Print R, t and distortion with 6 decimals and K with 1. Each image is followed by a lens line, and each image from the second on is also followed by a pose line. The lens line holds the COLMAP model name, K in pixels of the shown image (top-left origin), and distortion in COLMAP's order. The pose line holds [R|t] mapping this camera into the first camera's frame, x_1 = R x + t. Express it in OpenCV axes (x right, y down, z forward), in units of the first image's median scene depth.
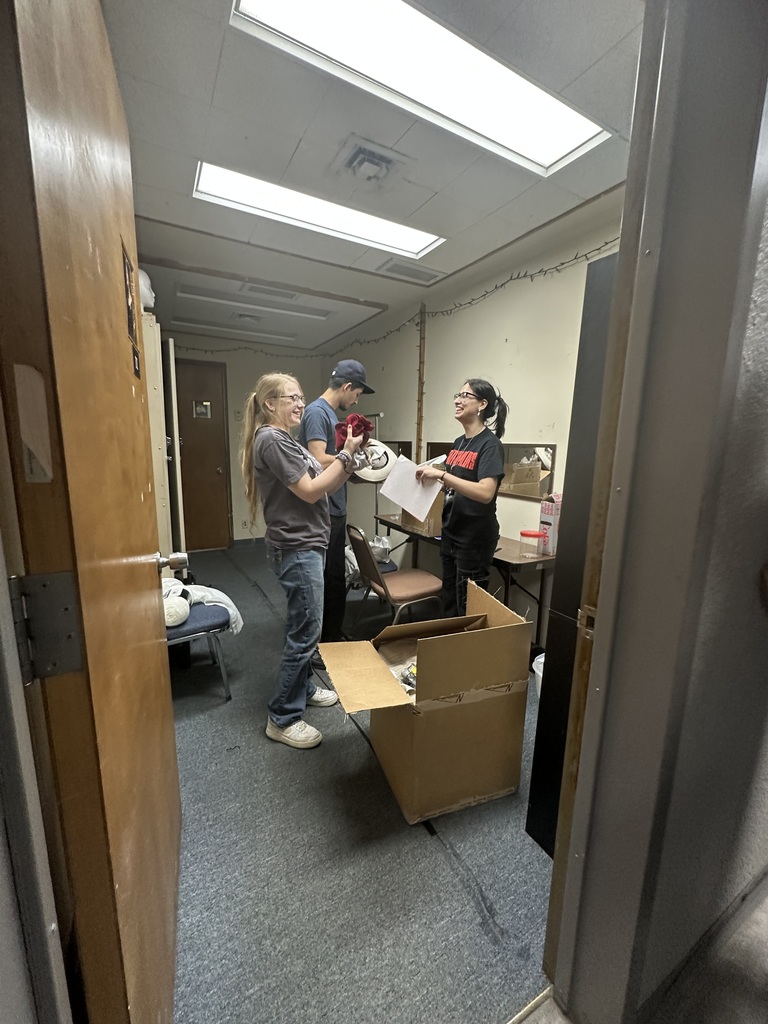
lens RADIAL K [[409.0, 0, 383.7], [0, 409.0, 513.1], [0, 0, 1]] dist [-0.006748, 0.000862]
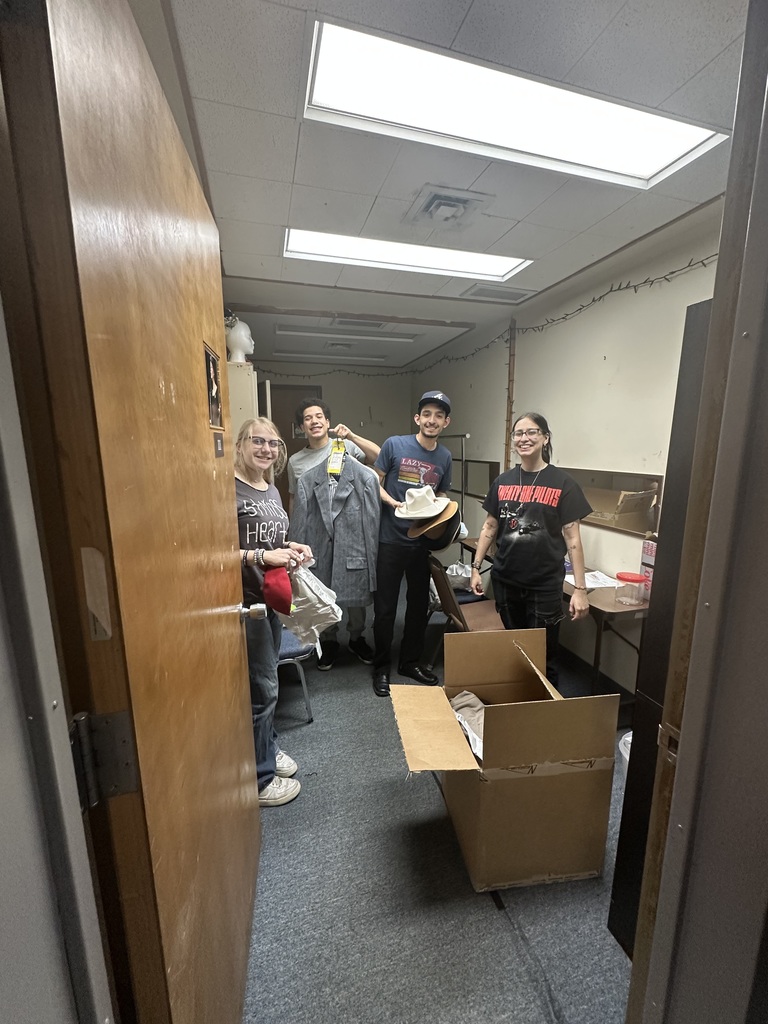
lens RADIAL K [[409.0, 0, 384.8], [0, 409.0, 513.5], [0, 0, 1]] dist [-0.006748, 0.000862]
pose [[0.974204, 0.012802, -0.225307, 0.051277], [-0.013253, 0.999912, -0.000489, -0.111017], [0.225281, 0.003462, 0.974288, 0.009404]]
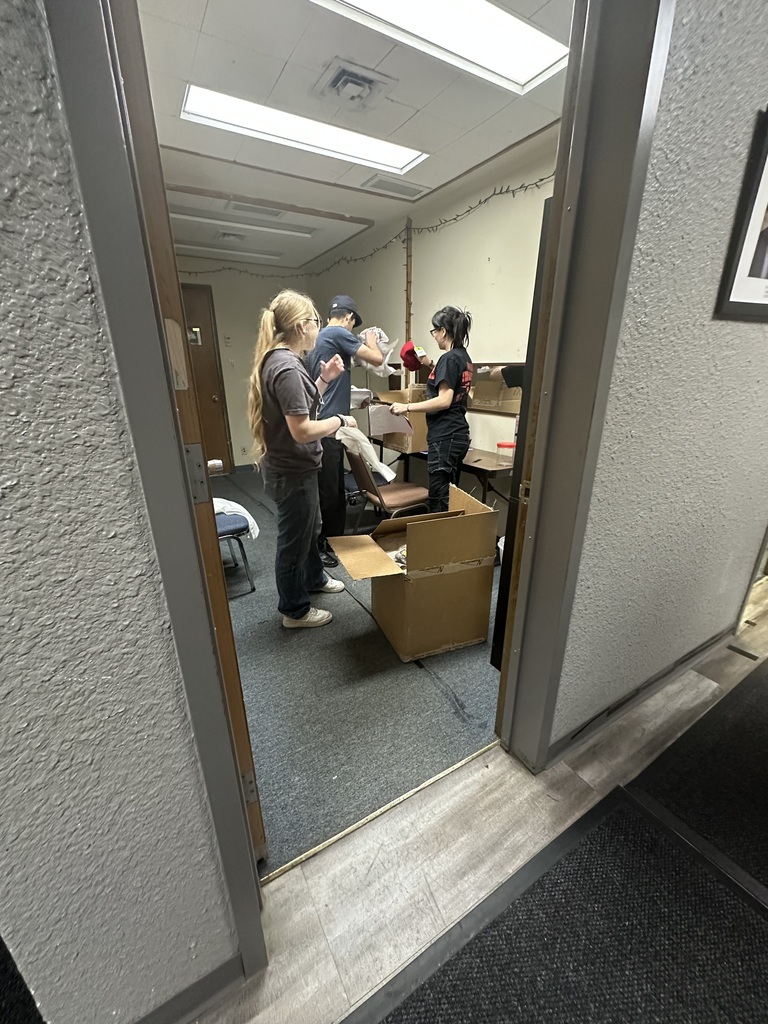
lens RADIAL K [[409.0, 0, 384.1], [0, 409.0, 512.3], [0, 0, 1]] dist [-0.006748, 0.000862]
pose [[0.999362, -0.032137, 0.015599, -0.005881], [0.028990, 0.984755, 0.171512, 0.040935], [-0.020873, -0.170950, 0.985059, -0.204774]]
